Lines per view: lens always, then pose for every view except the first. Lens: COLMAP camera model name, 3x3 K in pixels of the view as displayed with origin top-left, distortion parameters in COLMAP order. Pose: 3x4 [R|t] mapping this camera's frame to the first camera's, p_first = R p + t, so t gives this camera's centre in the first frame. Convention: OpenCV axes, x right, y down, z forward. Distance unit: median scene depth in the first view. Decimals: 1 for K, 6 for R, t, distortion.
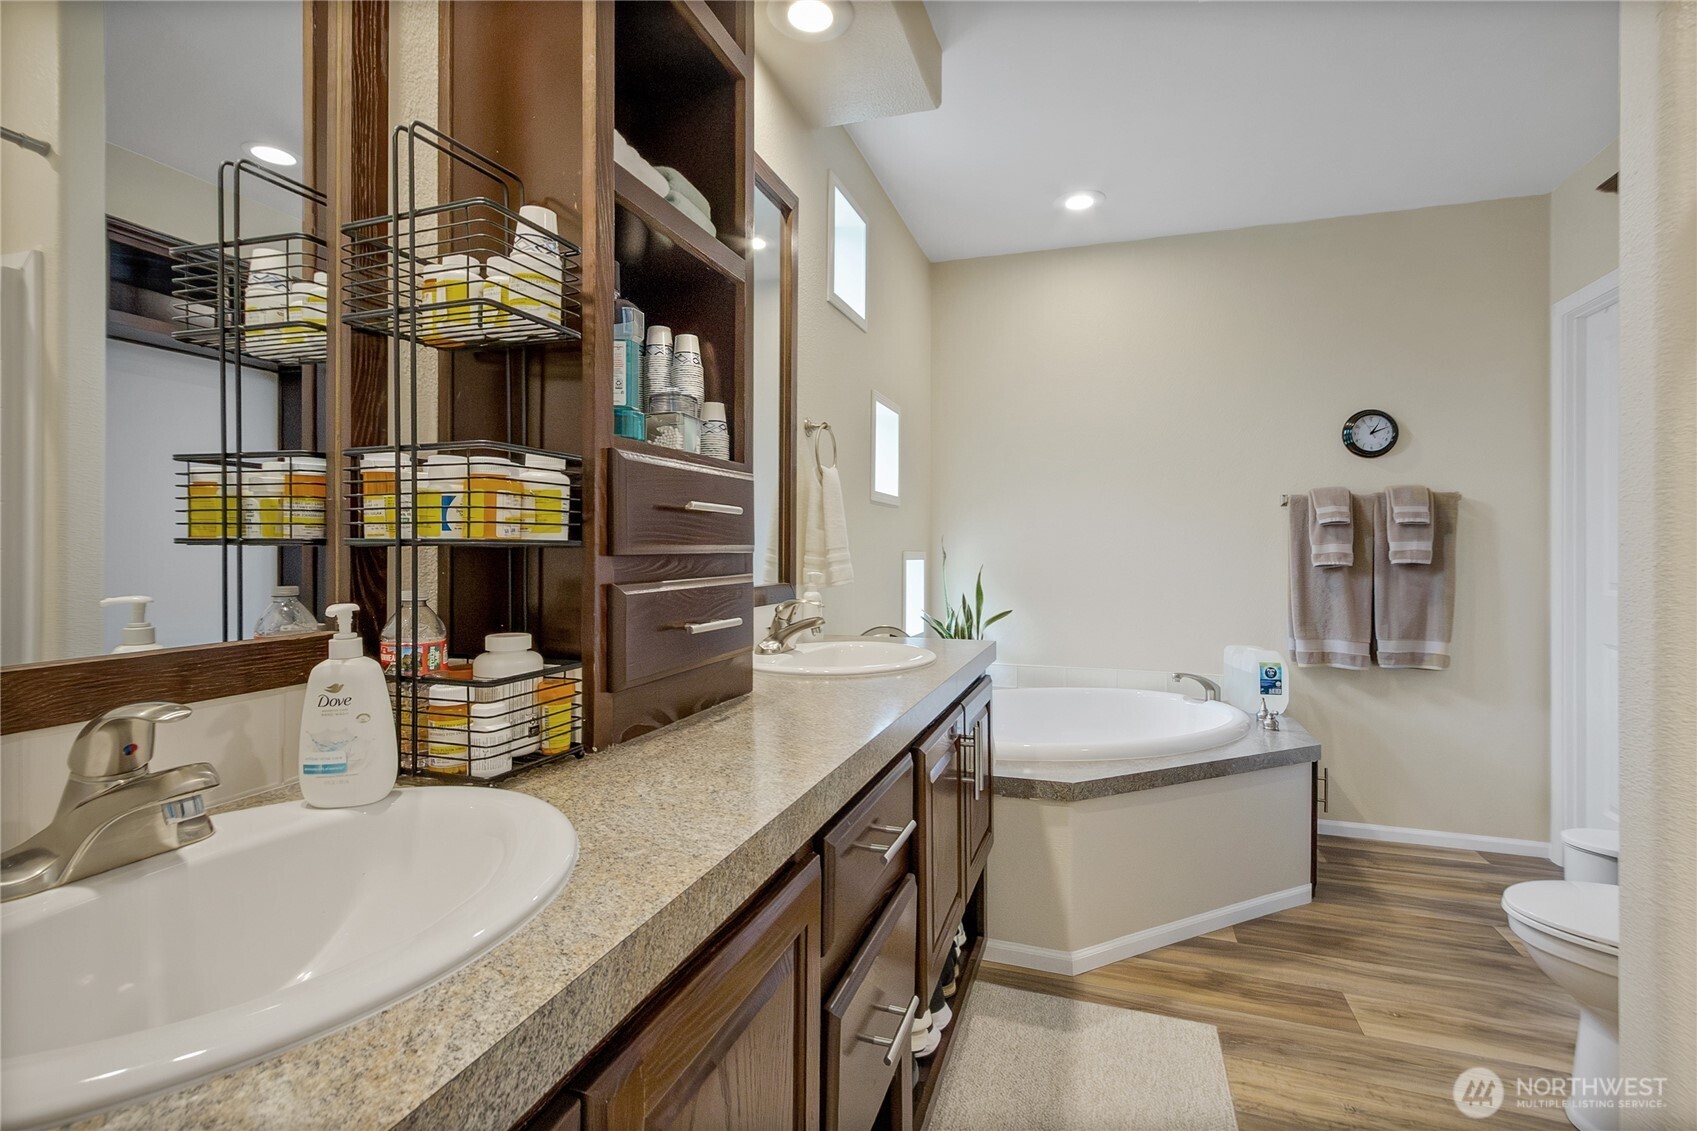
lens RADIAL K [[768.8, 0, 839.8], [0, 768.8, 548.9], [0, 0, 1]] dist [0.000485, 0.000032]
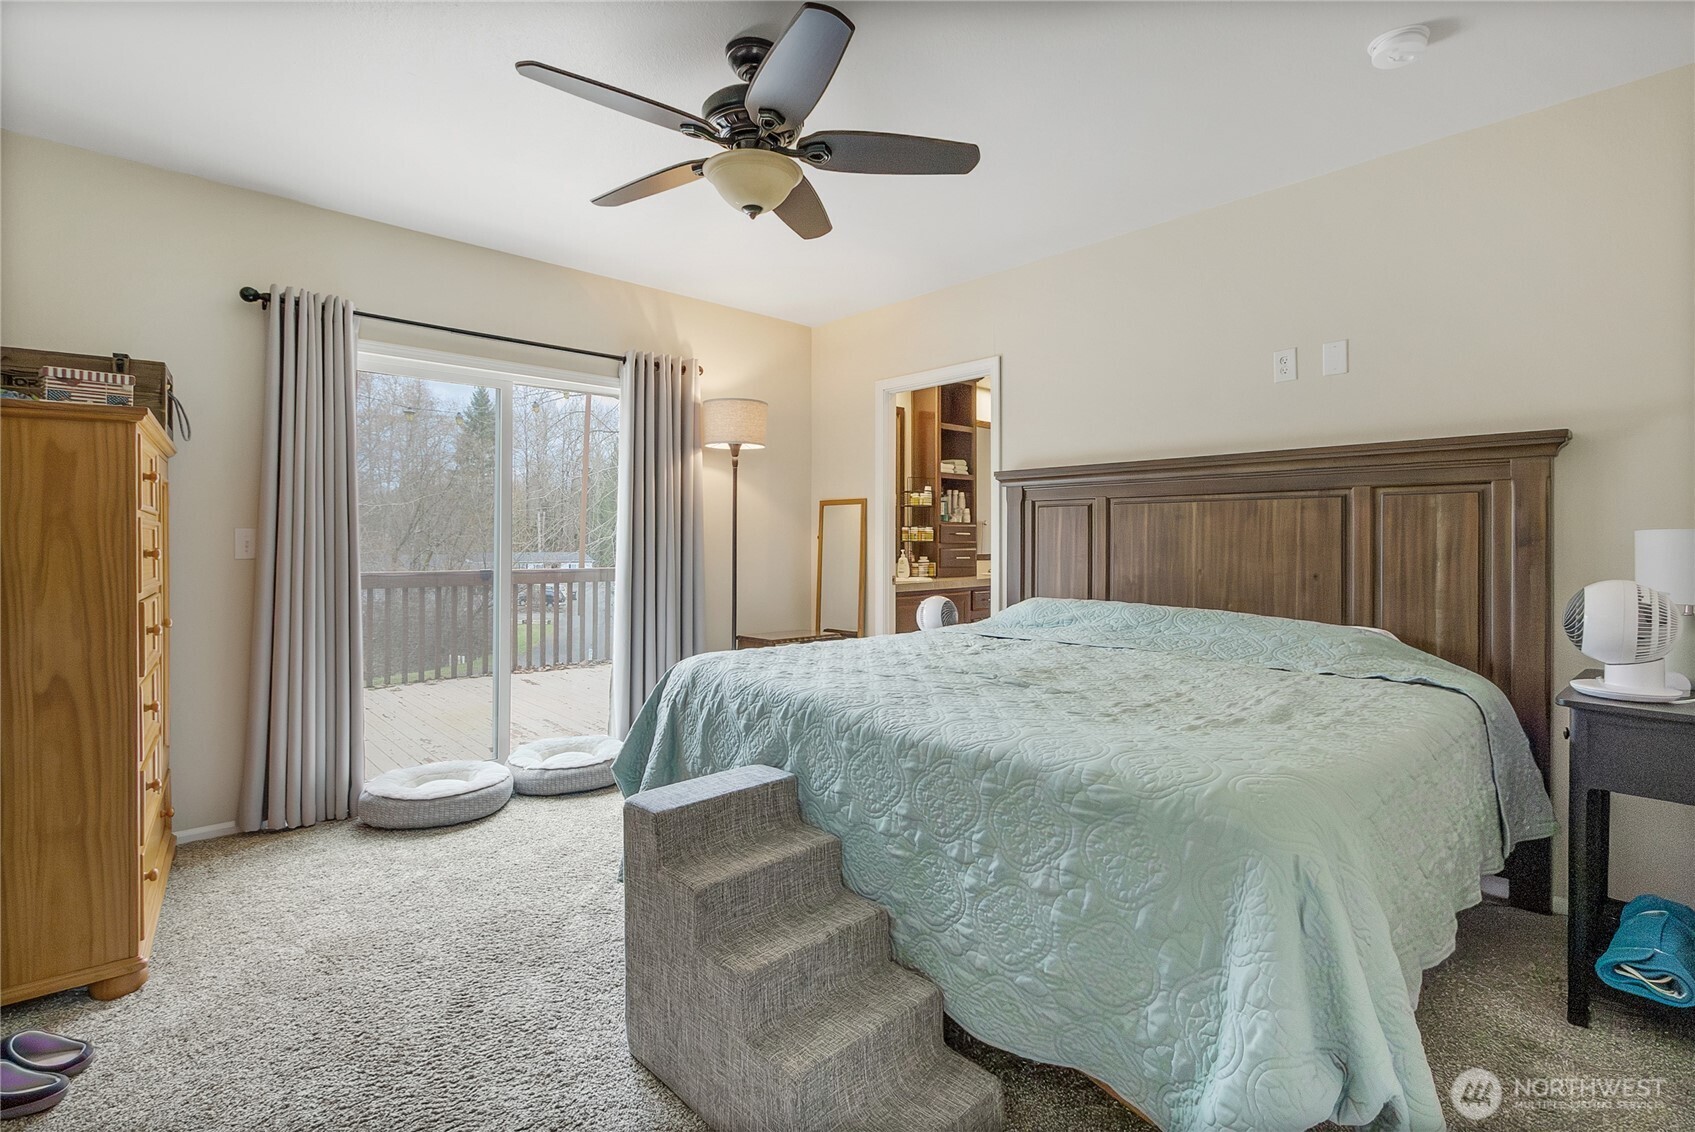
lens RADIAL K [[801.3, 0, 847.5], [0, 801.3, 566.0], [0, 0, 1]] dist [0.003397, 0.000664]
pose [[0.890167, -0.004510, -0.455611, 1.860704], [0.005417, 0.999985, 0.000684, 0.174263], [0.455602, -0.003077, 0.890178, -4.769001]]
